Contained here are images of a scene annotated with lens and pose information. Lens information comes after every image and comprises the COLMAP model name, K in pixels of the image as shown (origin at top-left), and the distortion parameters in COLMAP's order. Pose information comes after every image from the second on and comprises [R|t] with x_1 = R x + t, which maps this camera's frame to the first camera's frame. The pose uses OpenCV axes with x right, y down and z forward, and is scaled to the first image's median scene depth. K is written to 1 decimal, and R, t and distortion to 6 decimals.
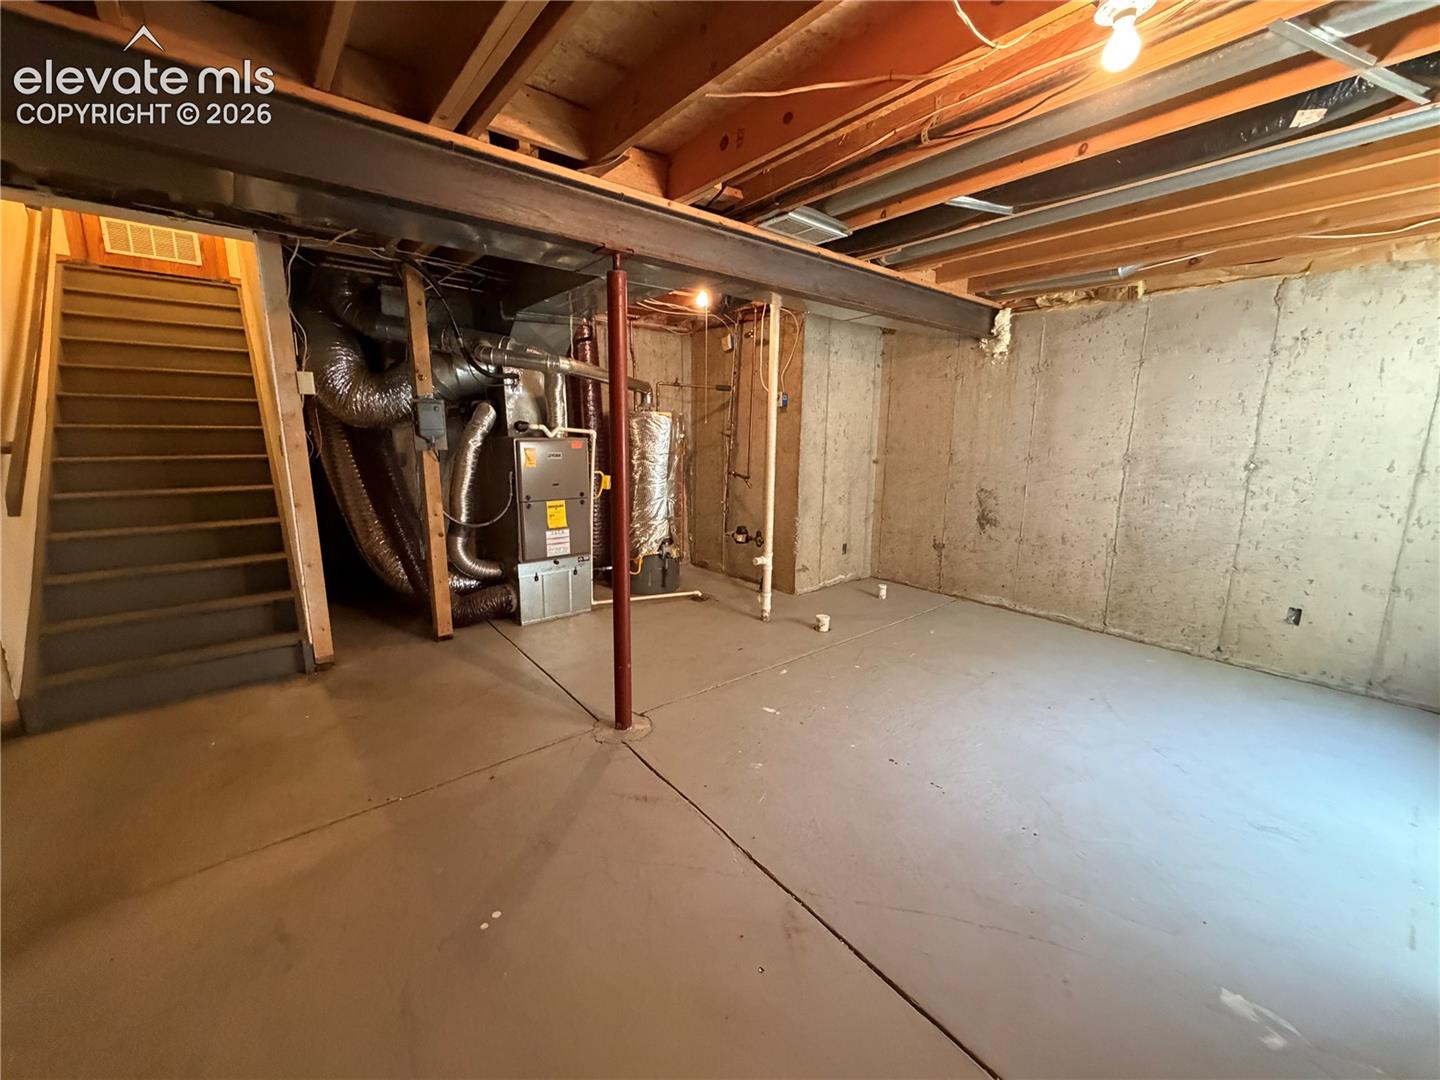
lens RADIAL K [[577.8, 0, 716.8], [0, 577.8, 537.9], [0, 0, 1]] dist [0.001591, -0.001054]
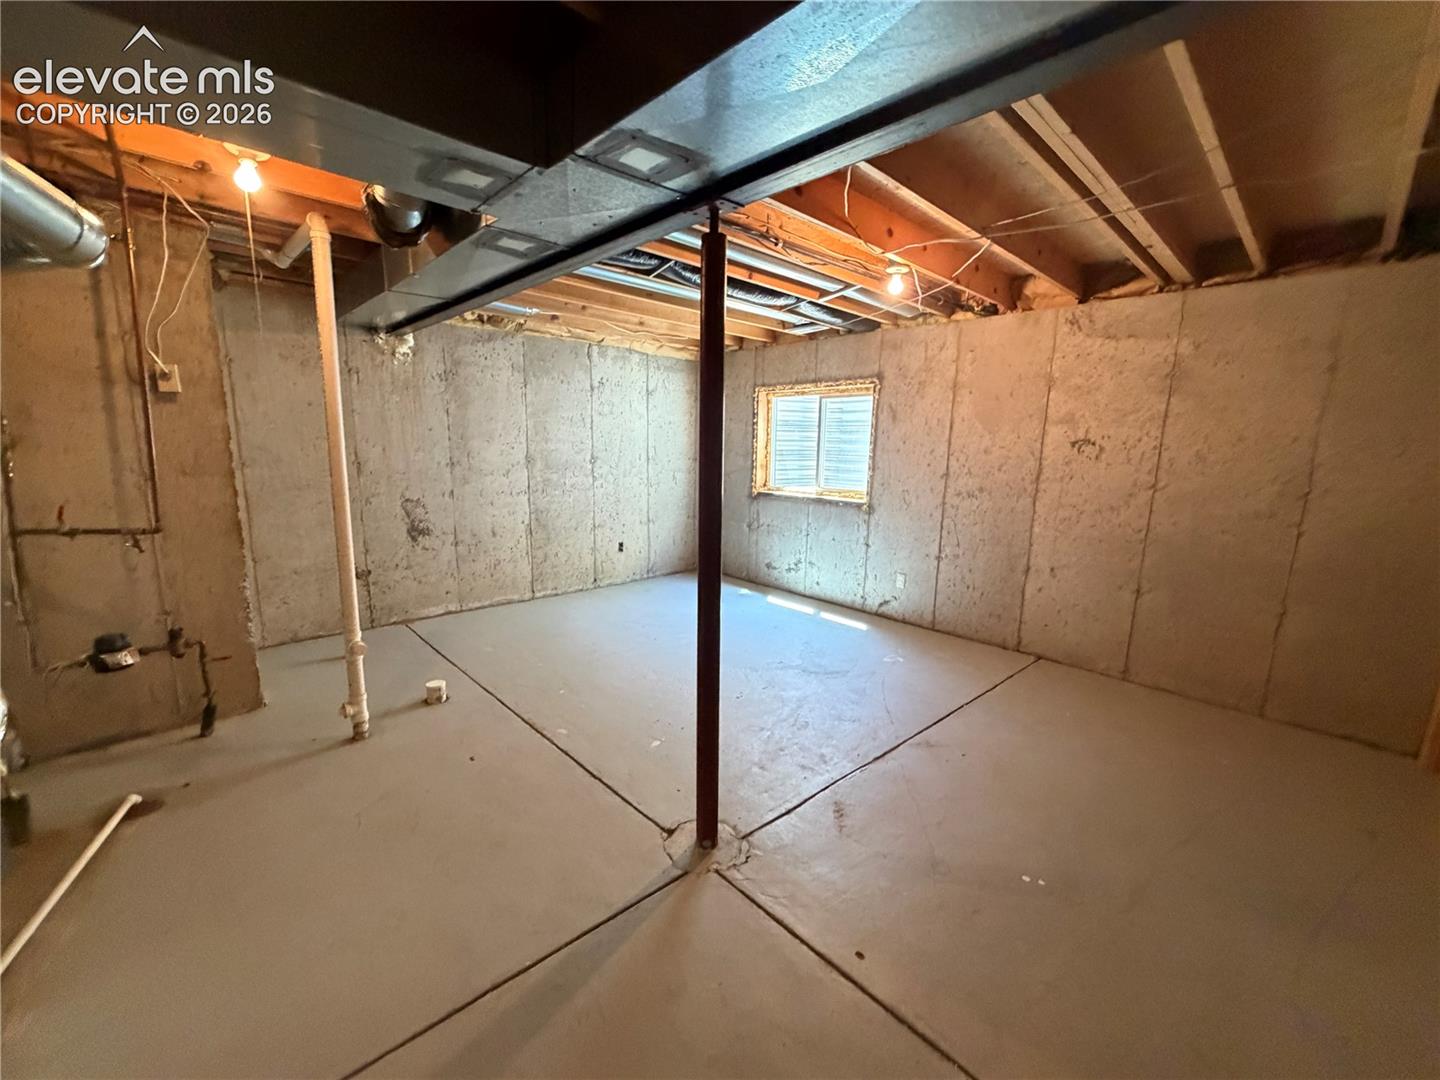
lens RADIAL K [[577.8, 0, 714.7], [0, 577.8, 542.4], [0, 0, 1]] dist [0.001591, -0.001054]
pose [[-0.070180, -0.183682, 0.980477, -0.545870], [0.164720, 0.967274, 0.192999, -0.127752], [-0.983840, 0.175049, -0.037627, 0.626259]]
